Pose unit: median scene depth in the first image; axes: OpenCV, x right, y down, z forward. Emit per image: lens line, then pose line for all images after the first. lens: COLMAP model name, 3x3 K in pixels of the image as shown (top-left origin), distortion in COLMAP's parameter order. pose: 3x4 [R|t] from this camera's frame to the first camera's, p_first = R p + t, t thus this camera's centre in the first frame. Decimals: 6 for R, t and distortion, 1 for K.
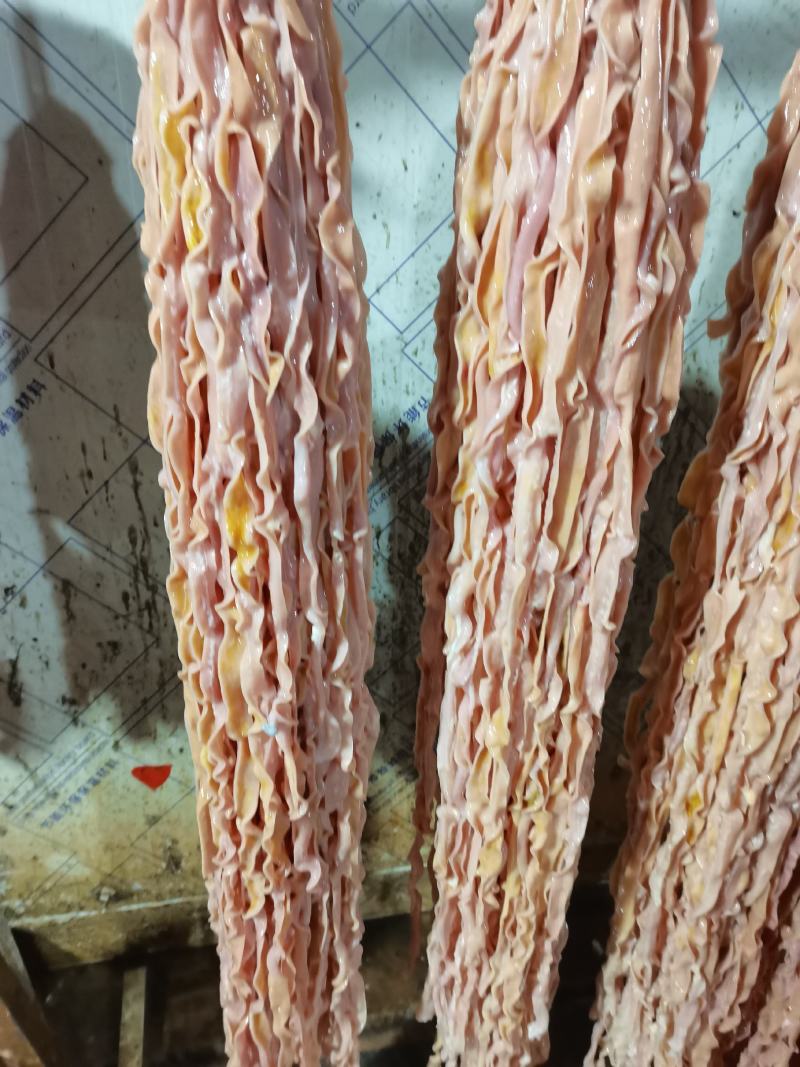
lens RADIAL K [[784.4, 0, 399.5], [0, 784.4, 503.3], [0, 0, 1]] dist [0.025489, -0.043182]
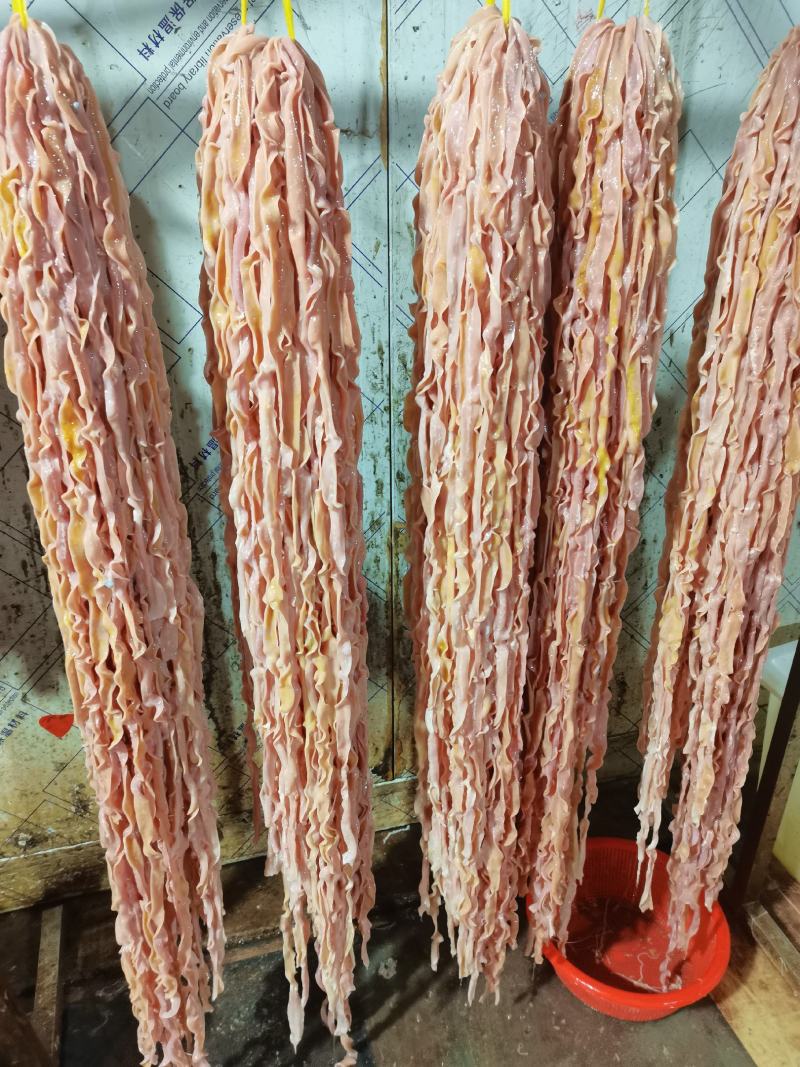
lens RADIAL K [[784.4, 0, 399.5], [0, 784.4, 503.3], [0, 0, 1]] dist [0.025489, -0.043182]
pose [[0.991223, -0.078390, 0.106456, 0.231135], [0.085365, 0.994380, -0.062624, 0.264058], [-0.100949, 0.071162, 0.992343, -0.500040]]
